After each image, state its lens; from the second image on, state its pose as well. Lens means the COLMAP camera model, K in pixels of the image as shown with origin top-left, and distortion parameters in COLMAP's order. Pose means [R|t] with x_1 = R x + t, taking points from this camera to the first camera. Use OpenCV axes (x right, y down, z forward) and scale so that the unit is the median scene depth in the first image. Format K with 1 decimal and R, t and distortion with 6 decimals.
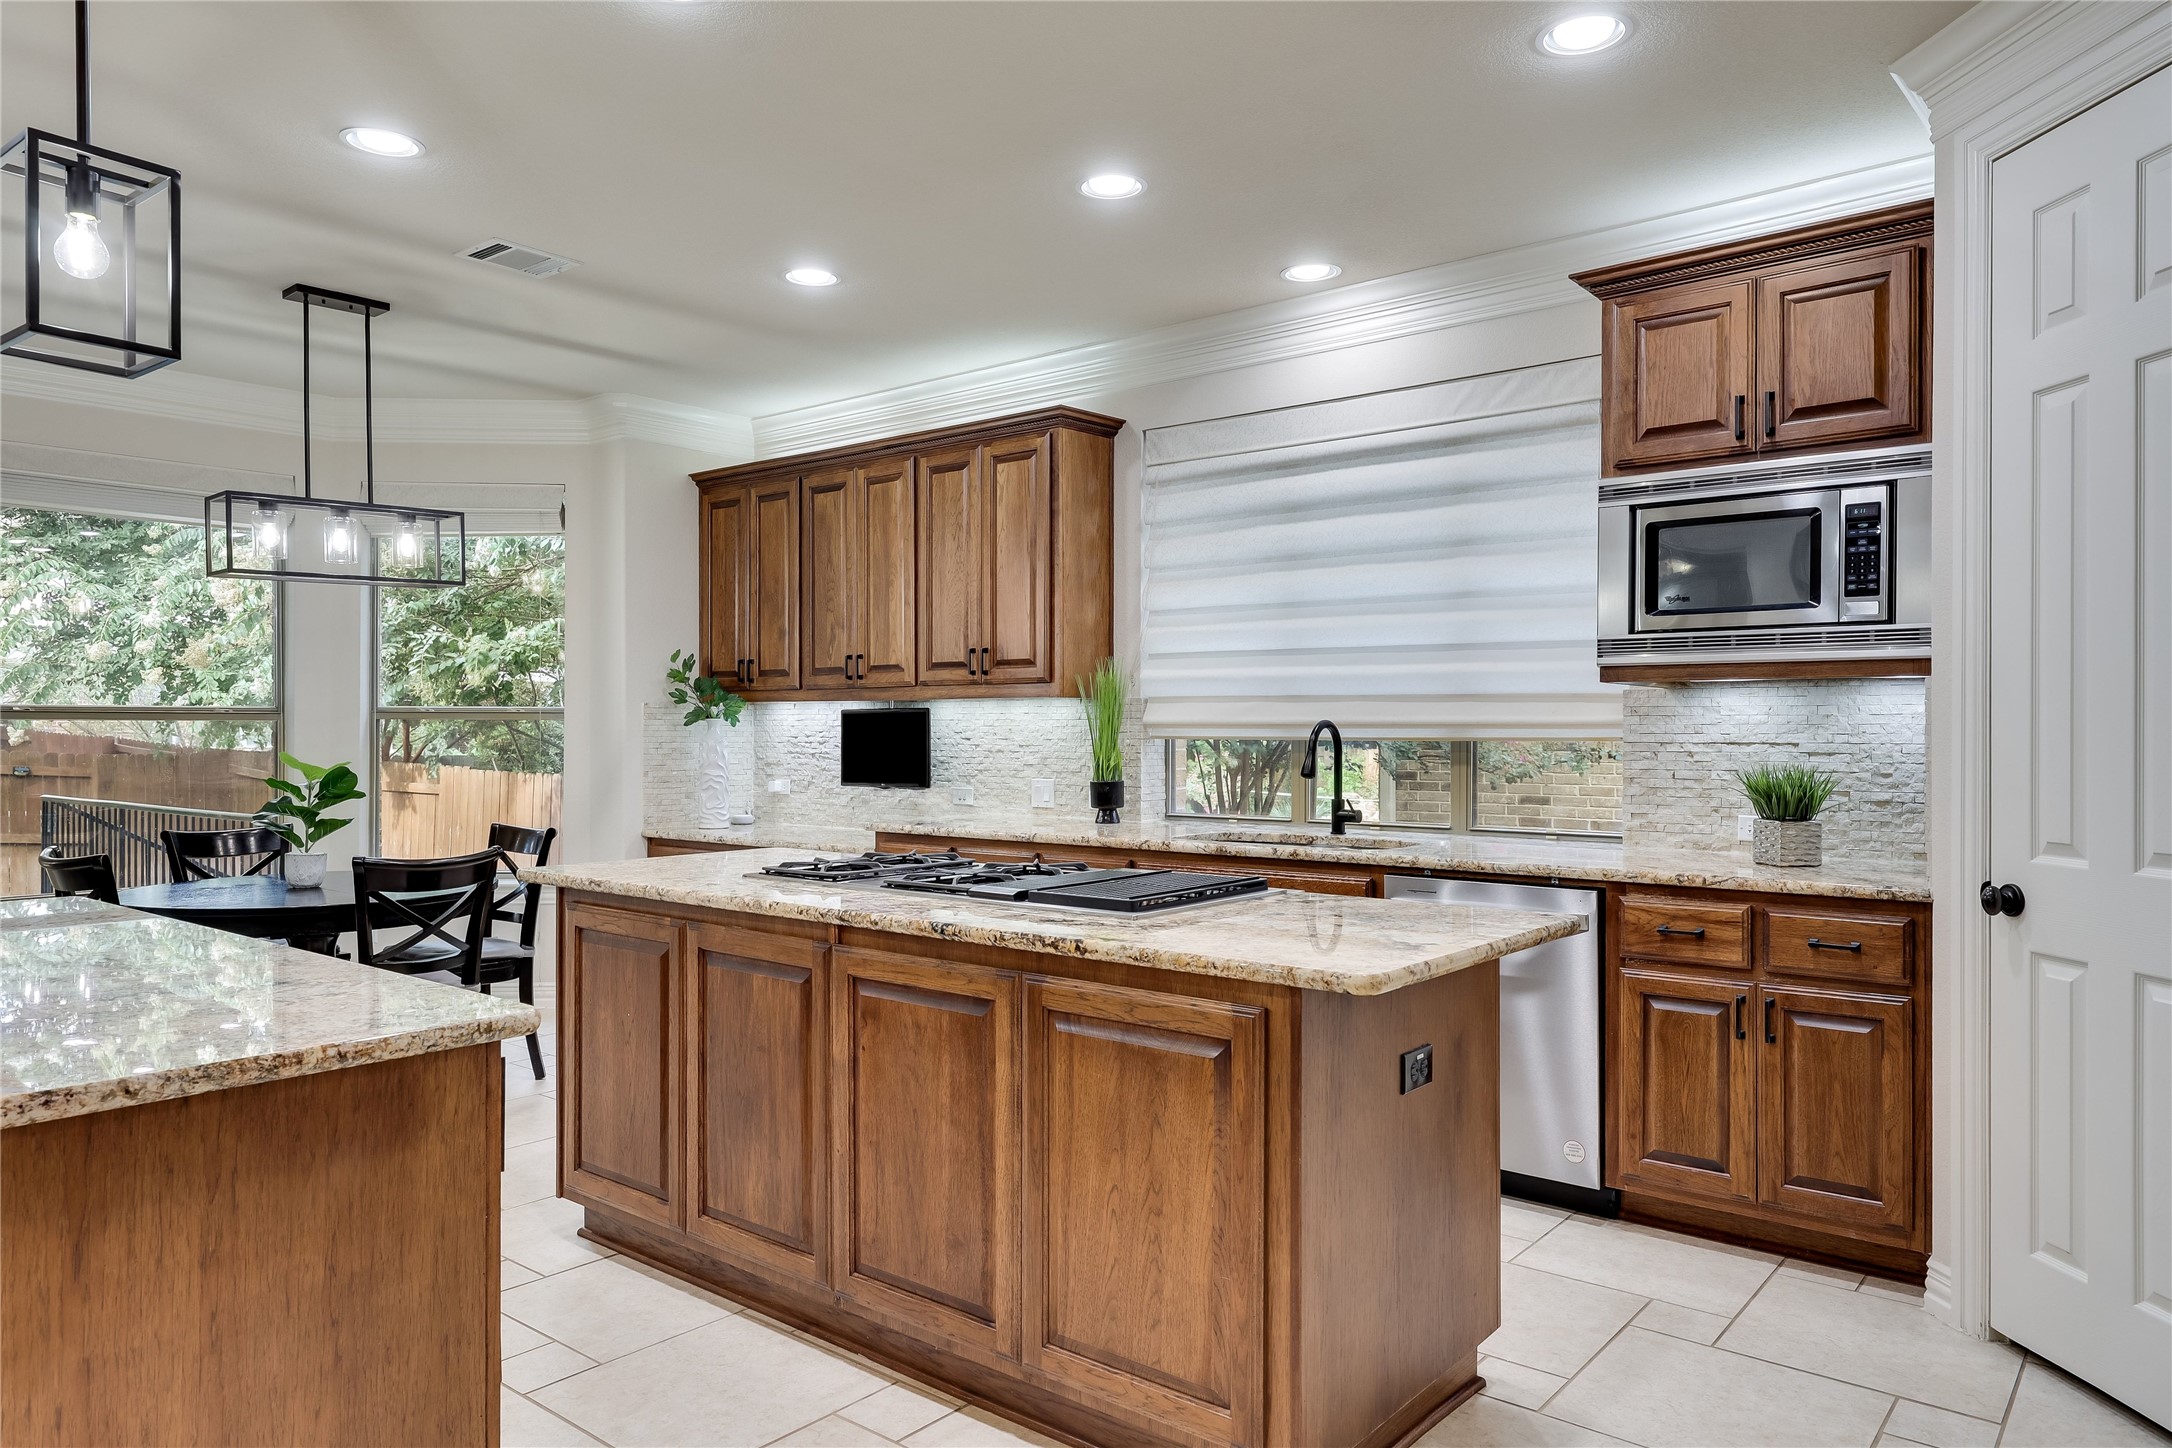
lens RADIAL K [[1419.0, 0, 1092.1], [0, 1419.0, 732.0], [0, 0, 1]] dist [0.000387, -0.000352]
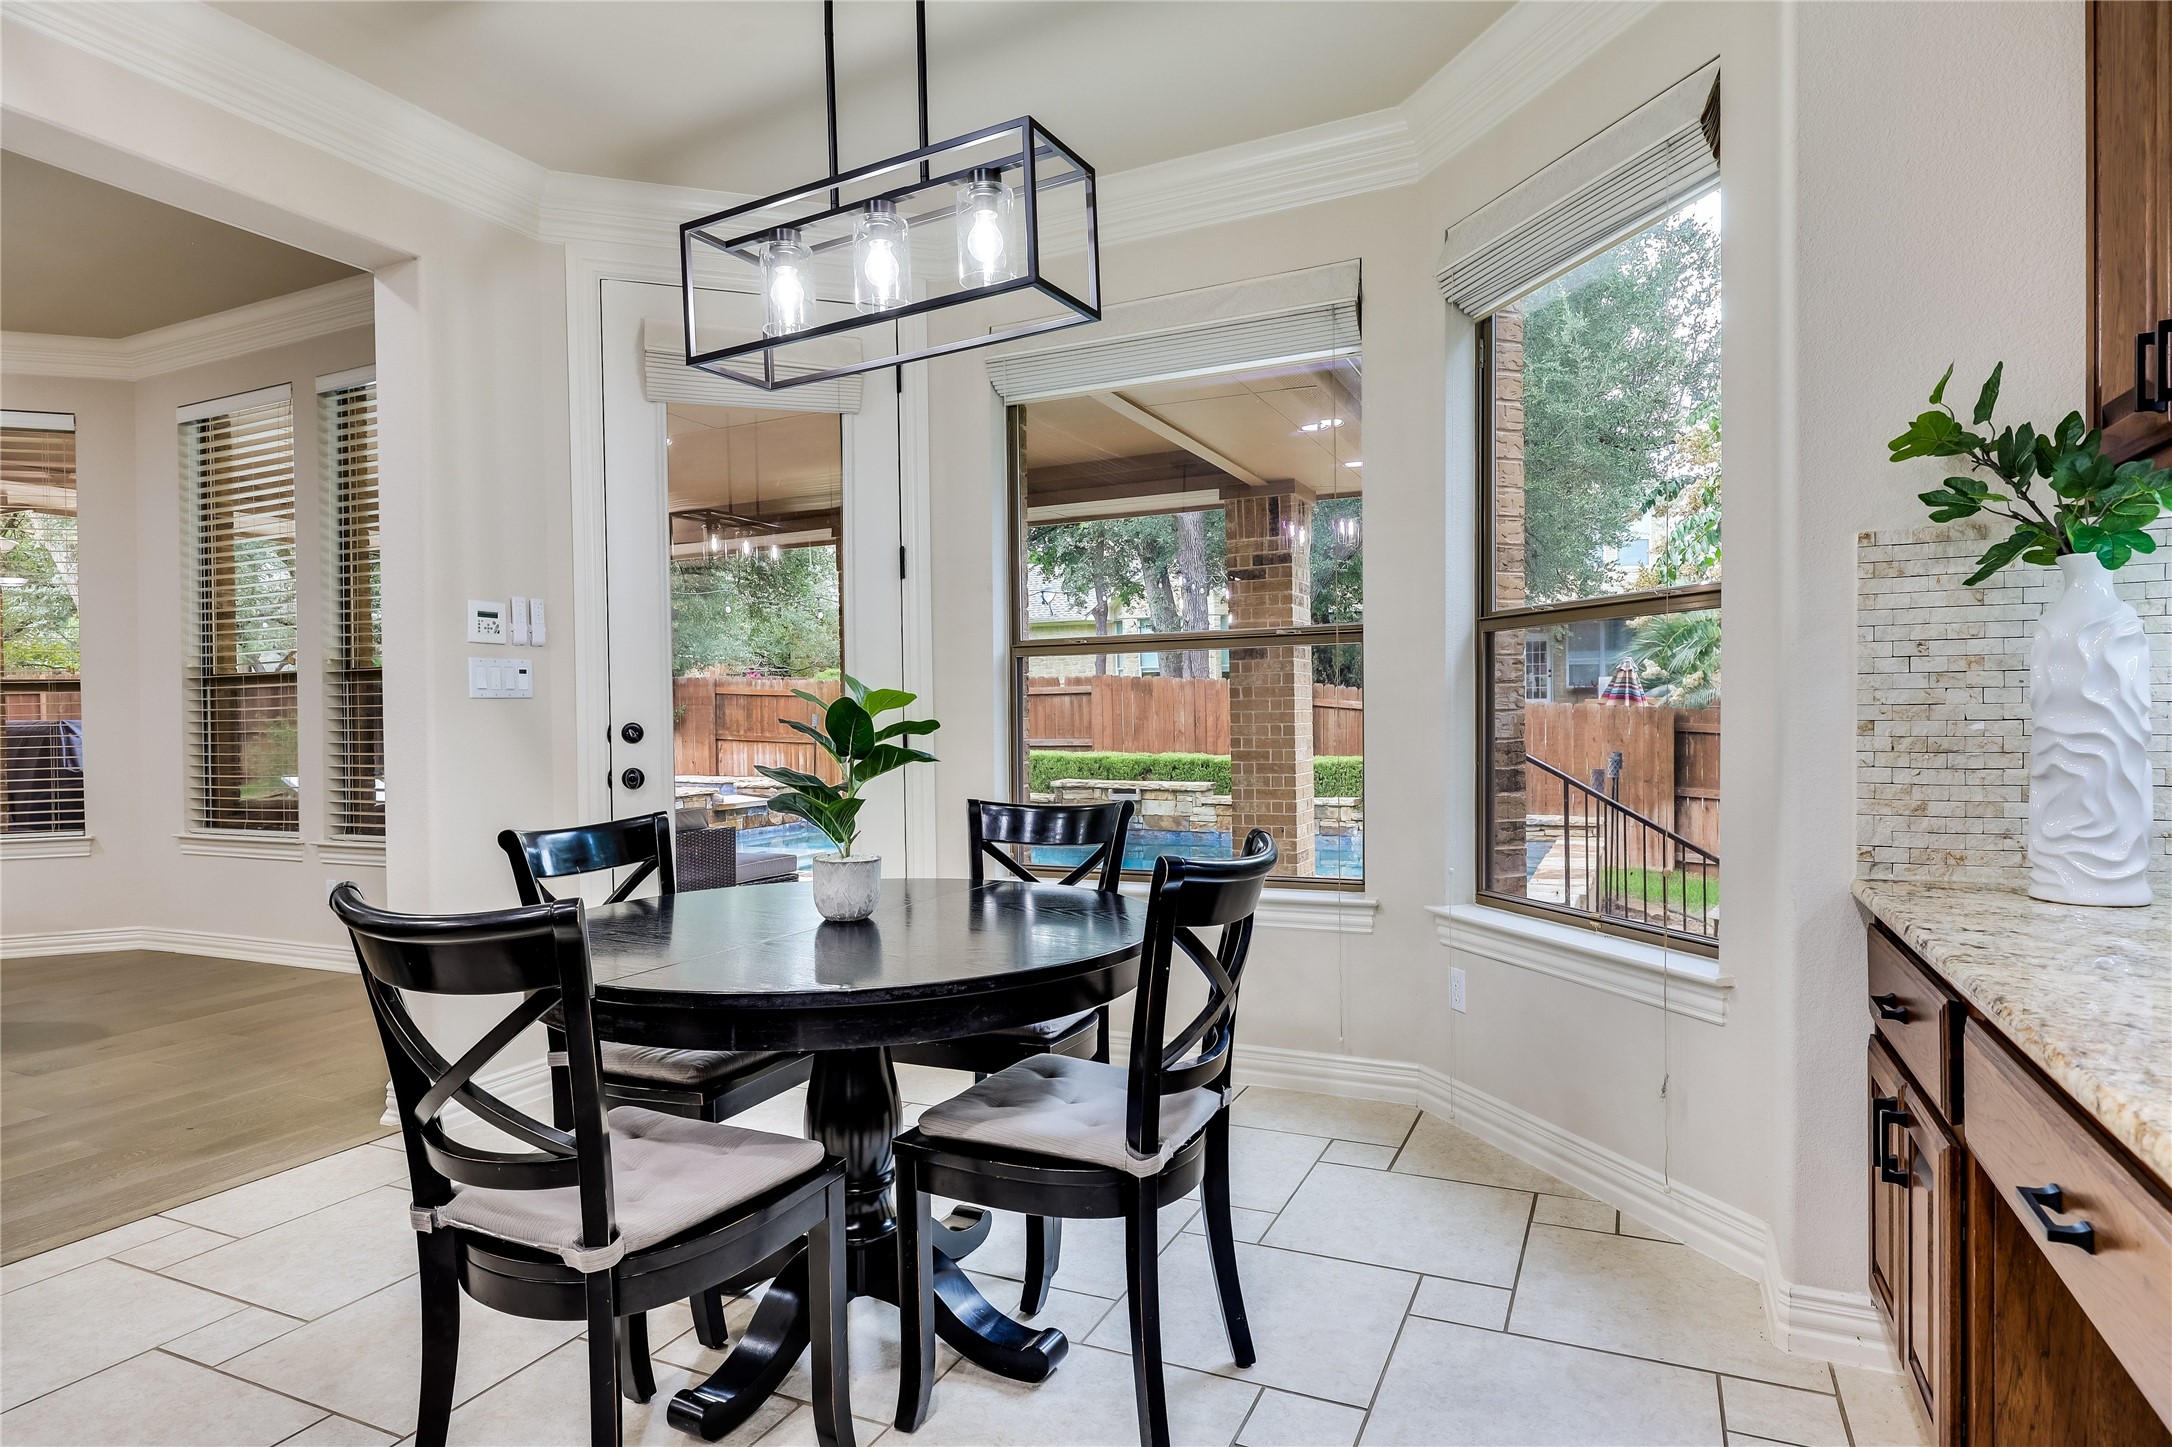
lens RADIAL K [[1191.0, 0, 1083.4], [0, 1191.0, 737.4], [0, 0, 1]] dist [0.000606, -0.000092]
pose [[0.239887, 0.014721, -0.970689, -0.087634], [0.013156, 0.999744, 0.018413, 0.031995], [0.970712, -0.017188, 0.239632, 0.986293]]
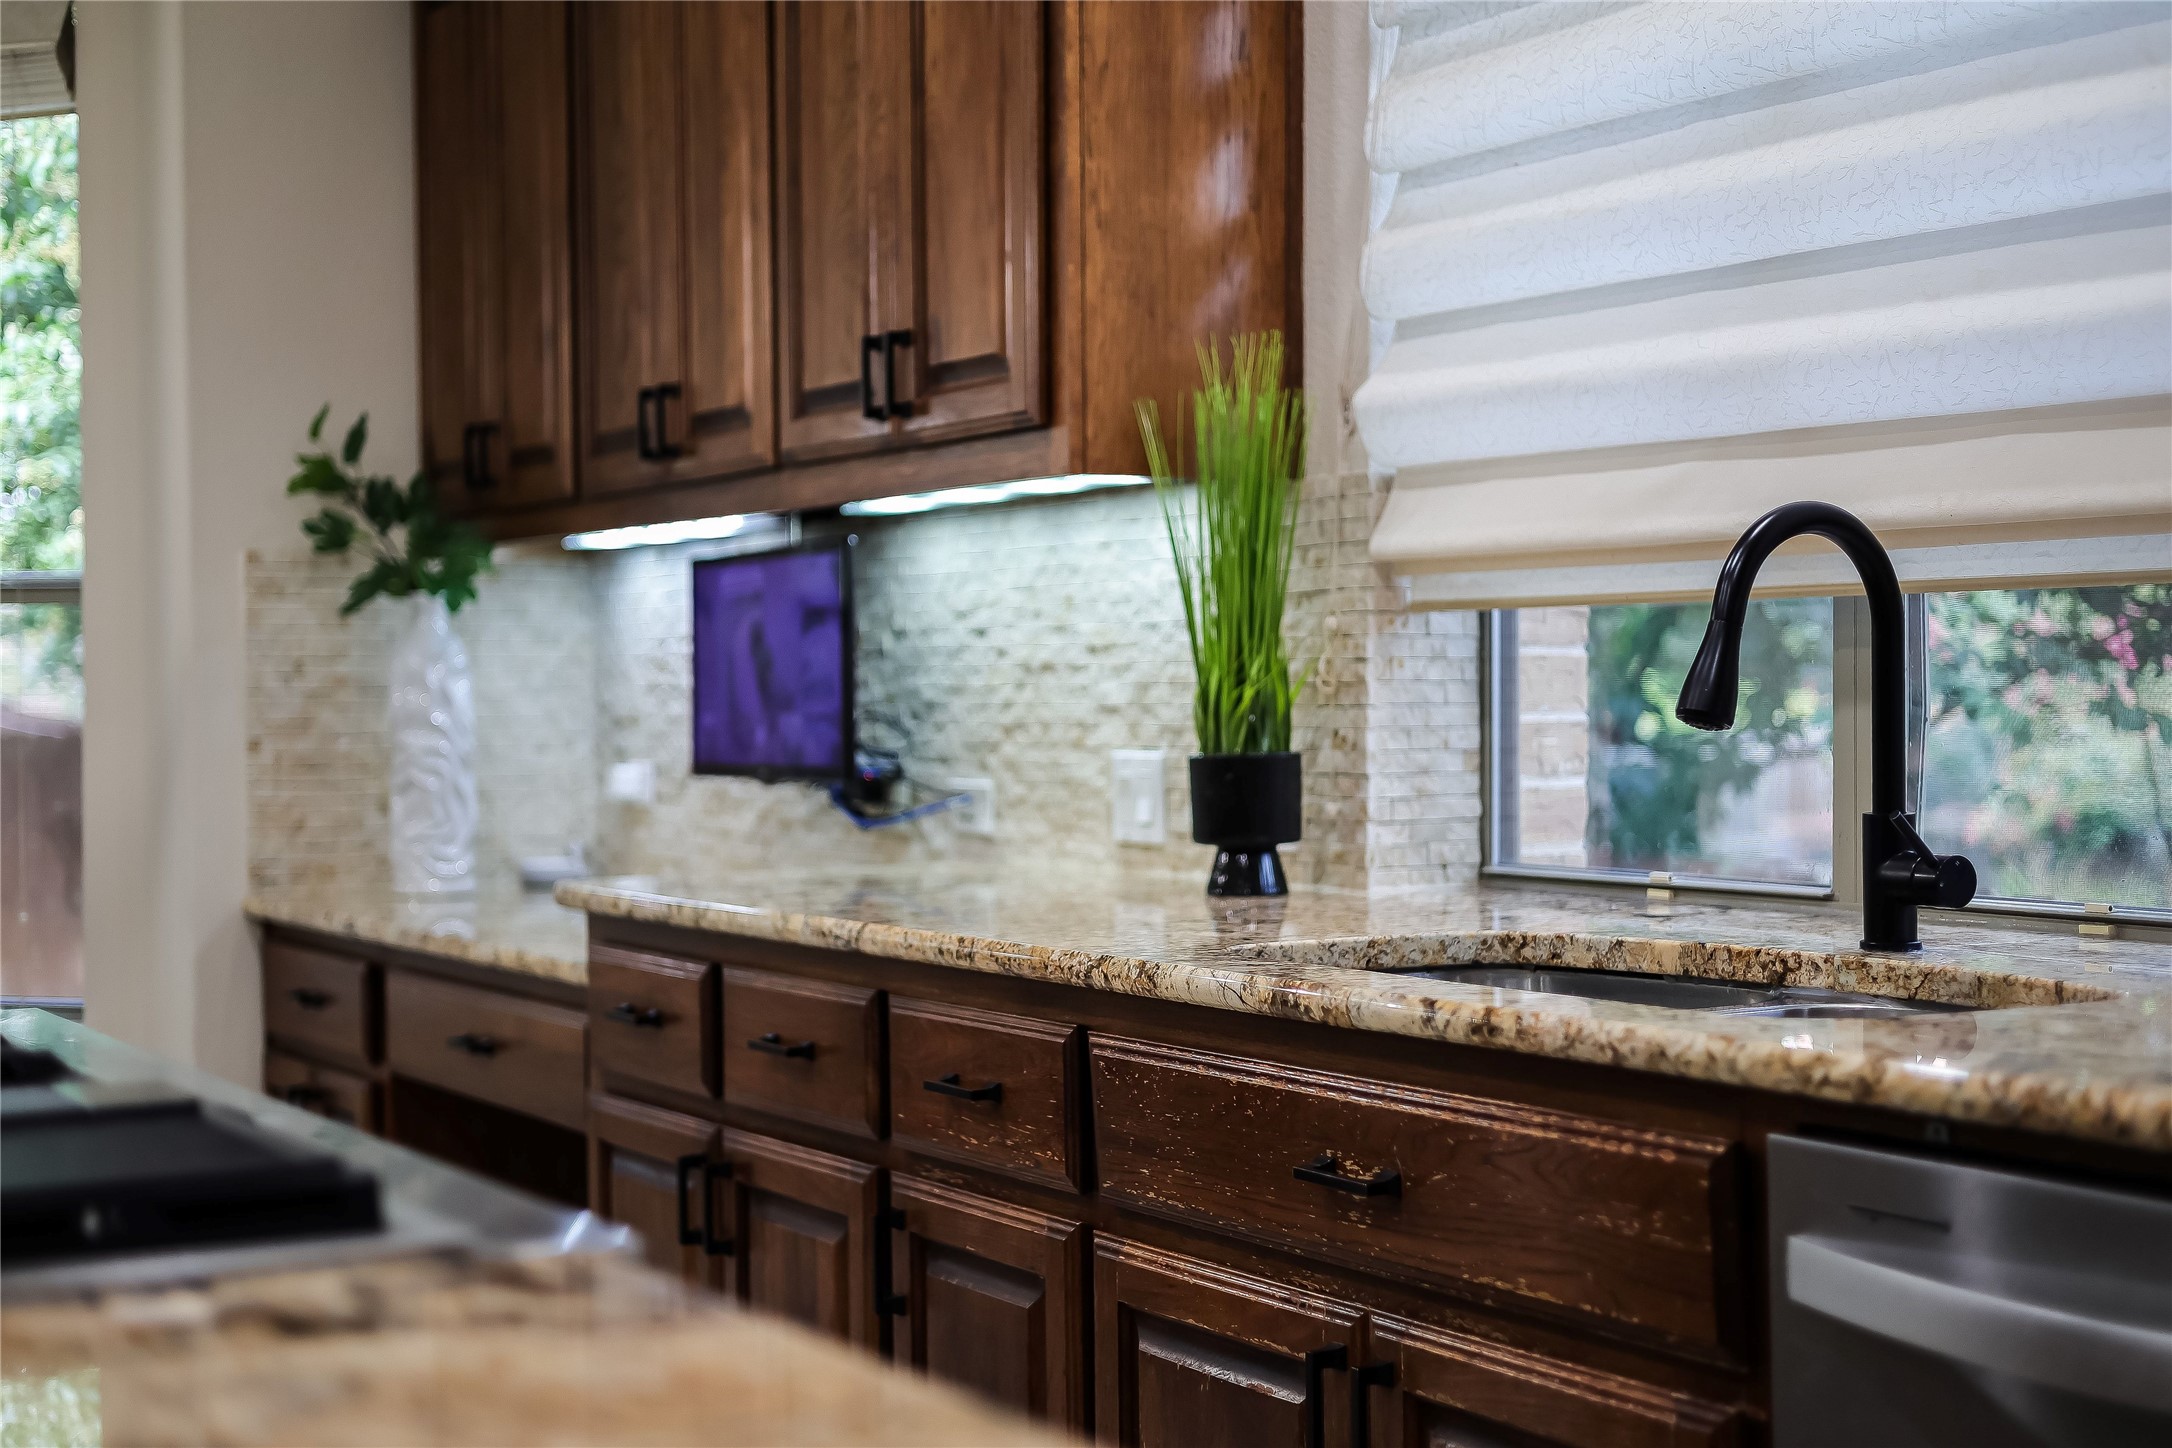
lens RADIAL K [[3175.9, 0, 1086.0], [0, 3175.9, 724.0], [0, 0, 1]] dist [0.141437, -0.025998]
pose [[0.935644, -0.003297, -0.352930, 0.240730], [0.006177, 0.999956, 0.007032, 0.026072], [0.352892, -0.008760, 0.935623, 0.407693]]
